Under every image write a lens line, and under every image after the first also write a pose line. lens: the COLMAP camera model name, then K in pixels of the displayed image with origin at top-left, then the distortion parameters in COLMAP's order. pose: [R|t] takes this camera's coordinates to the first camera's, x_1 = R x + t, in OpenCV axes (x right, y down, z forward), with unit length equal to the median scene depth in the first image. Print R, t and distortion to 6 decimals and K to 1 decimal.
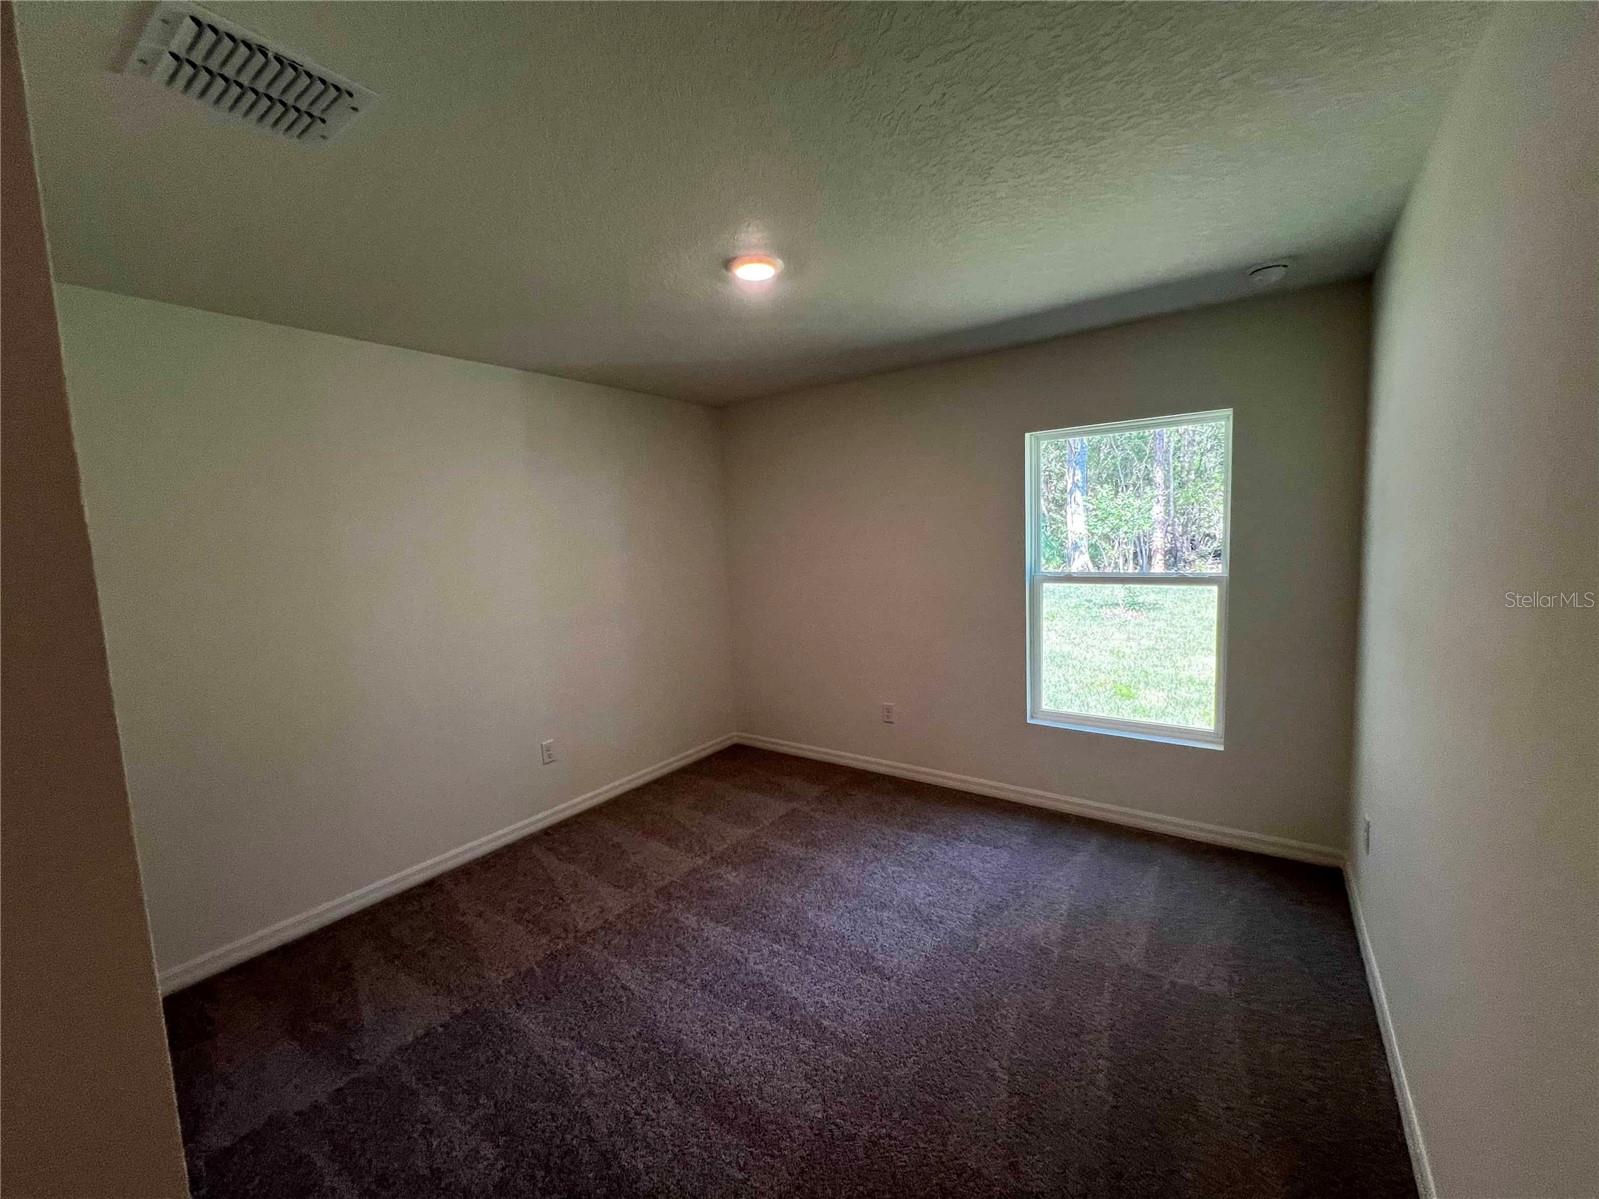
lens RADIAL K [[647.3, 0, 799.5], [0, 647.3, 599.5], [0, 0, 1]] dist [-0.002234, -0.000207]
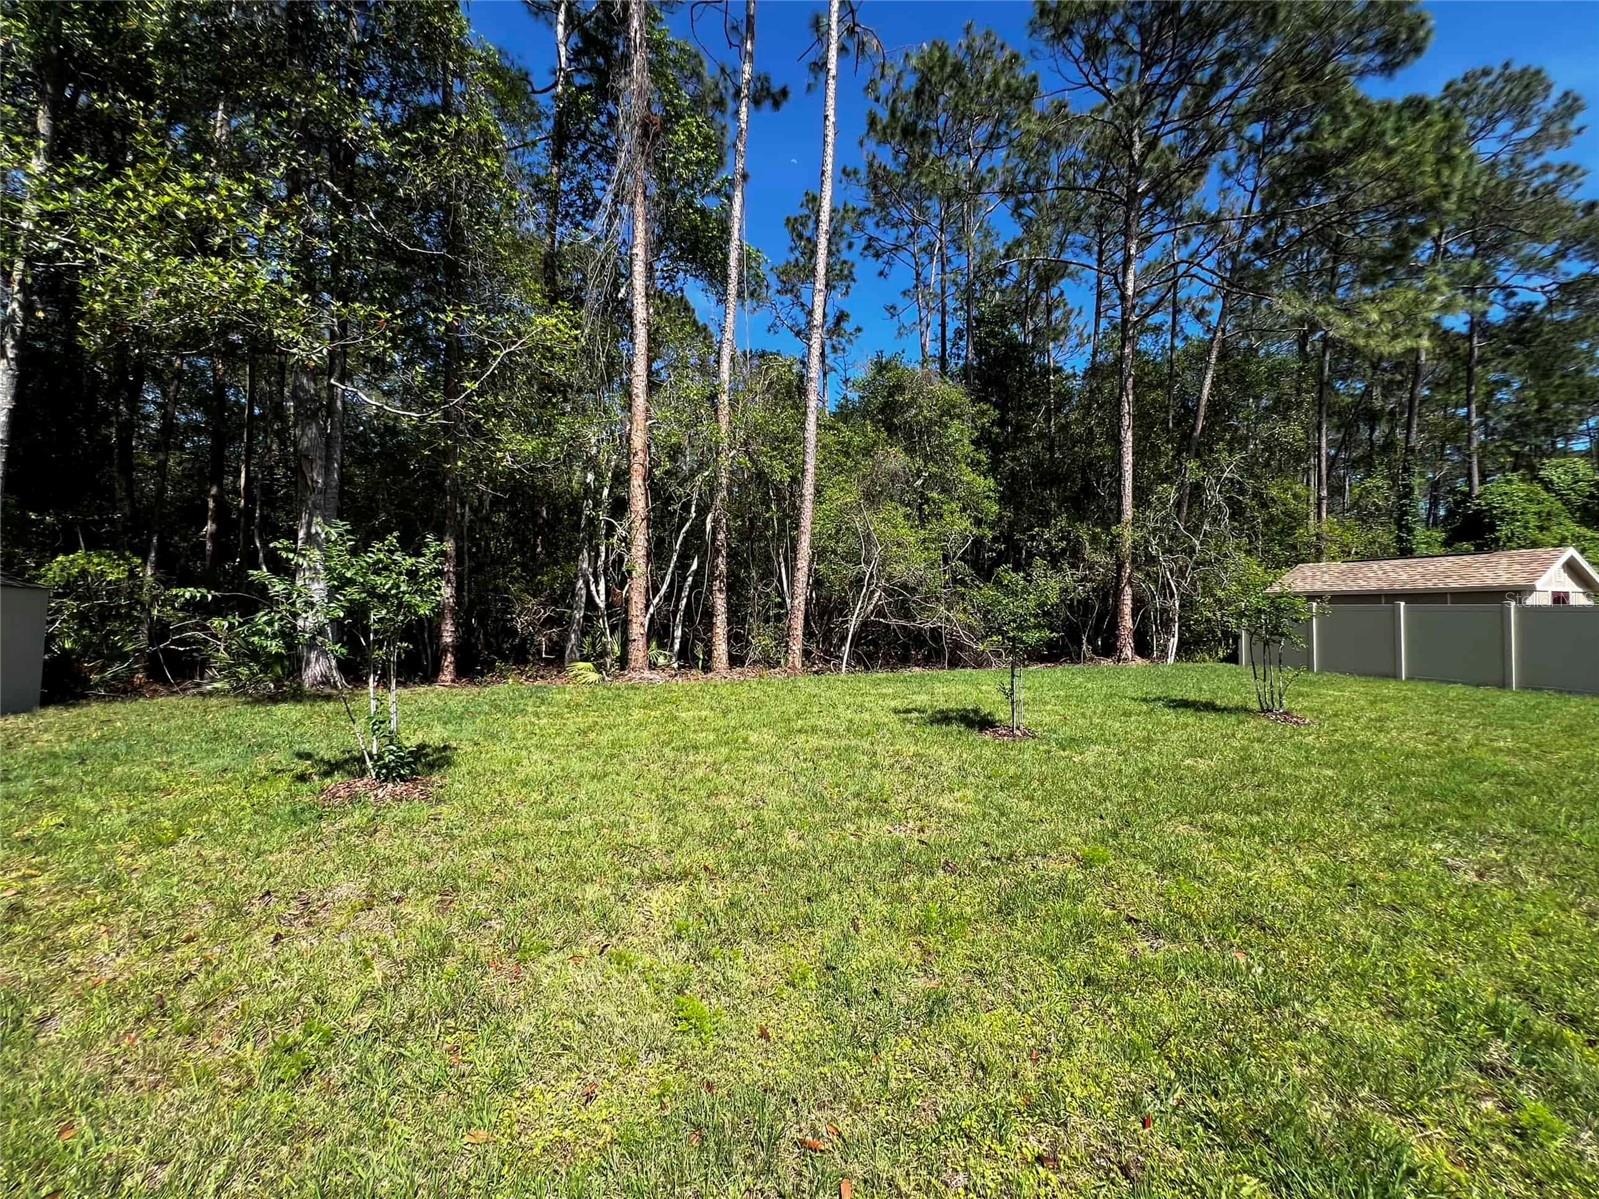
lens RADIAL K [[647.3, 0, 799.5], [0, 647.3, 599.5], [0, 0, 1]] dist [-0.002234, -0.000207]
pose [[0.539333, 0.059086, 0.840017, 0.227659], [0.057412, 0.992634, -0.106682, -0.042273], [-0.840133, 0.105764, 0.531968, 0.408739]]
